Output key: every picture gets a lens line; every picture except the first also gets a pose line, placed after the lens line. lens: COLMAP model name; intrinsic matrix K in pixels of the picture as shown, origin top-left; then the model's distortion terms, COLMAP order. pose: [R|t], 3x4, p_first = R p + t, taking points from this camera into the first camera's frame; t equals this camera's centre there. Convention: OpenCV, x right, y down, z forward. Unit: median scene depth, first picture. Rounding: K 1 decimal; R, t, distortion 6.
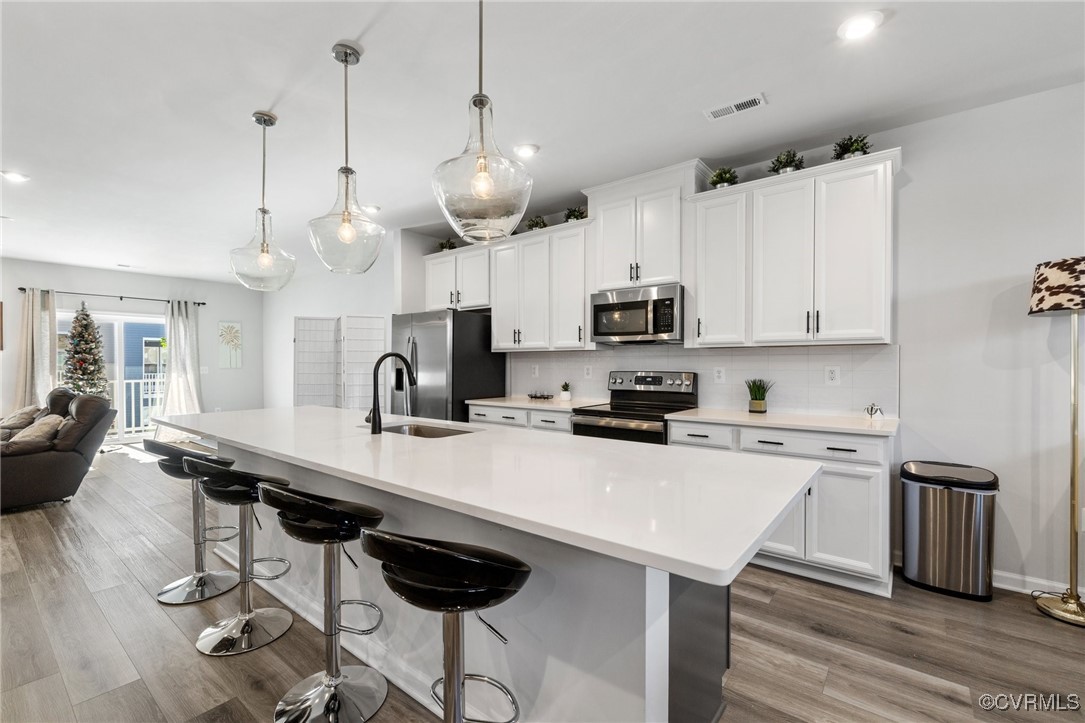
lens RADIAL K [[474.7, 0, 532.7], [0, 474.7, 362.4], [0, 0, 1]] dist [0.001129, -0.000186]
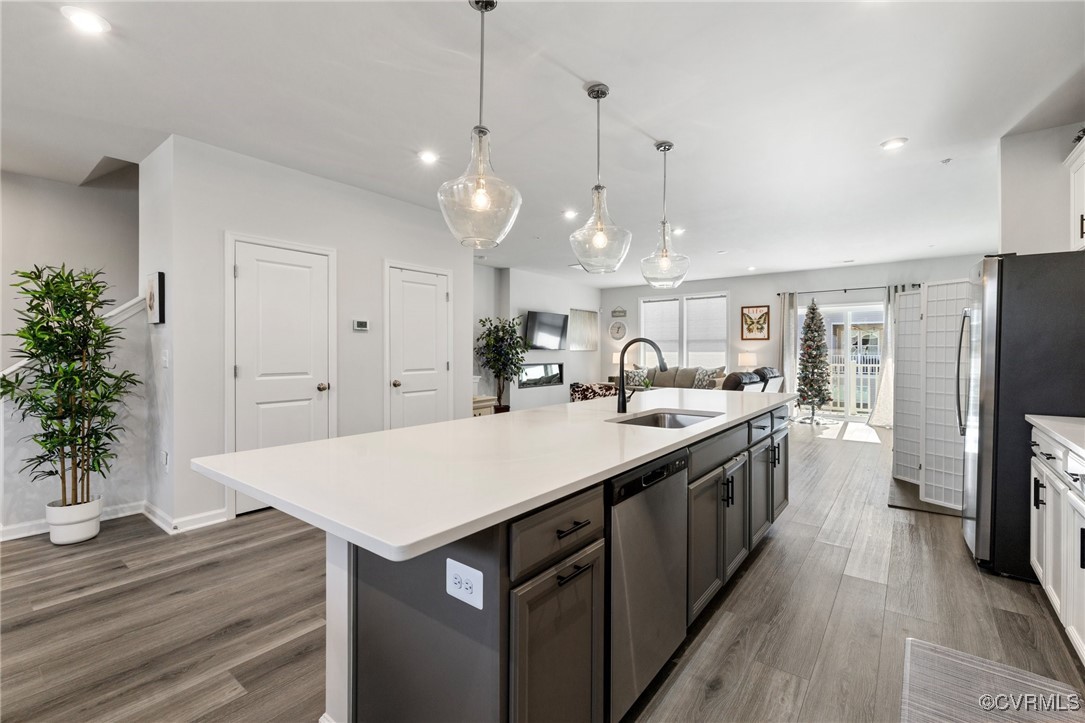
lens RADIAL K [[484.6, 0, 545.2], [0, 484.6, 349.8], [0, 0, 1]] dist [0.002454, 0.000113]
pose [[0.037735, 0.001300, -0.999287, 0.277439], [0.003928, 0.999991, 0.001449, -0.000360], [0.999280, -0.003980, 0.037730, 0.271217]]
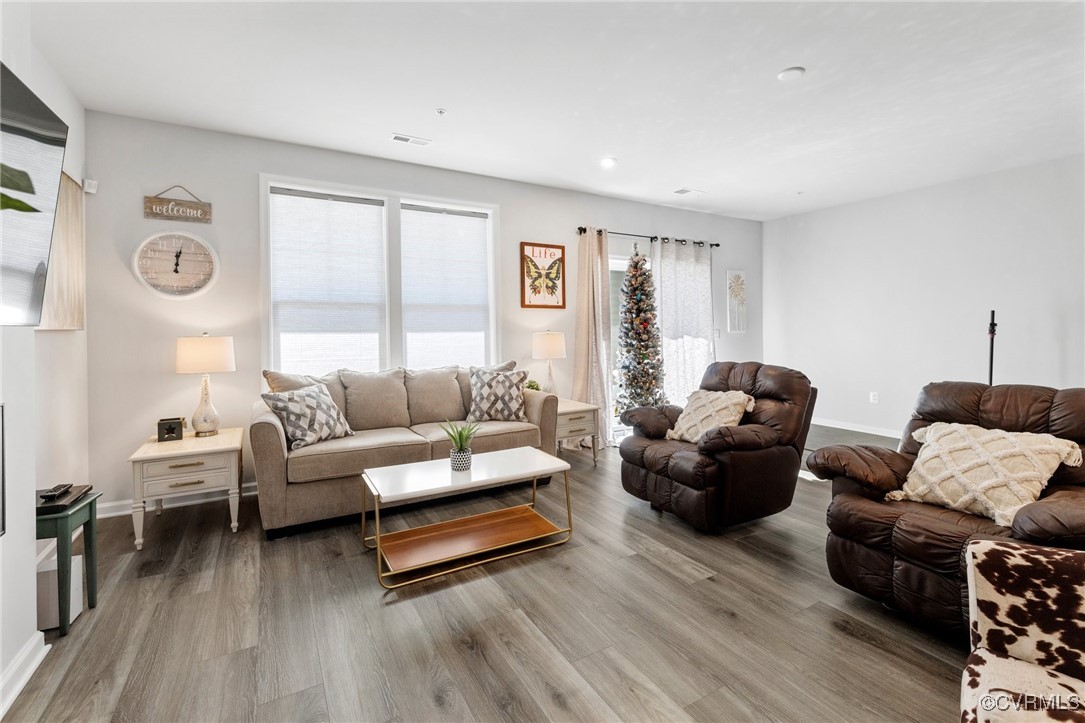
lens RADIAL K [[475.3, 0, 539.0], [0, 475.3, 326.7], [0, 0, 1]] dist [0.000175, -0.000056]
pose [[0.941087, -0.002286, -0.338157, -0.852913], [0.003497, 0.999989, 0.002972, 0.001696], [0.338147, -0.003979, 0.941085, 0.244005]]
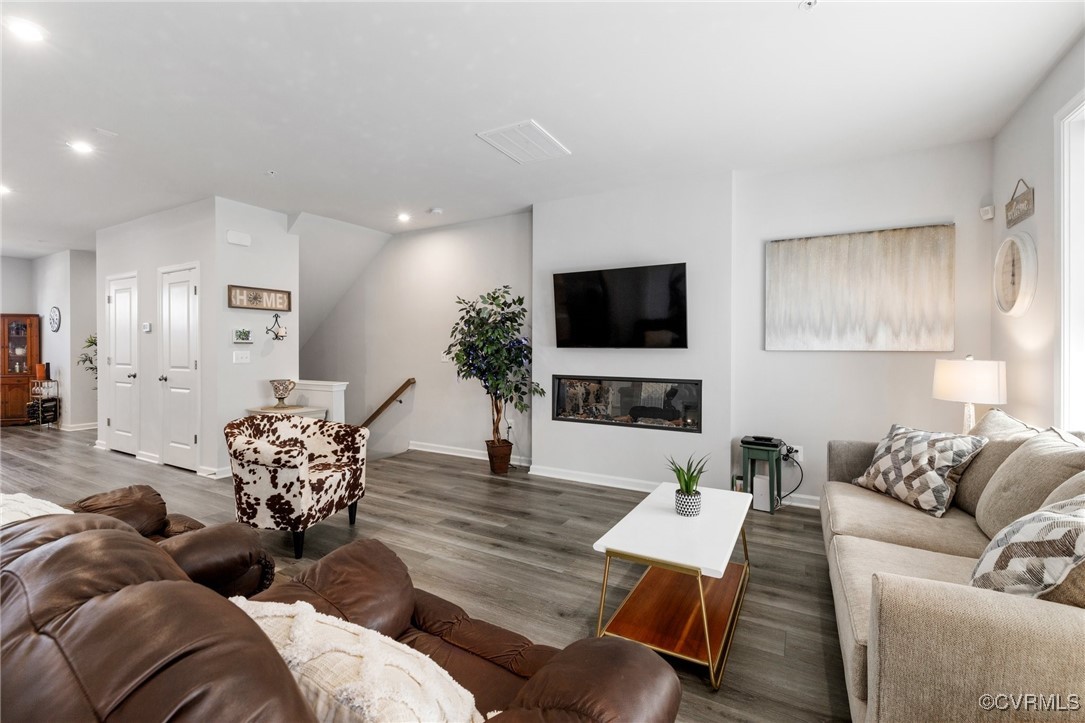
lens RADIAL K [[471.0, 0, 524.0], [0, 471.0, 349.6], [0, 0, 1]] dist [0.000491, 0.000093]
pose [[-0.986756, -0.000652, -0.162212, -0.876948], [-0.000239, 0.999997, -0.002567, 0.004386], [0.162213, -0.002494, -0.986753, 0.922554]]
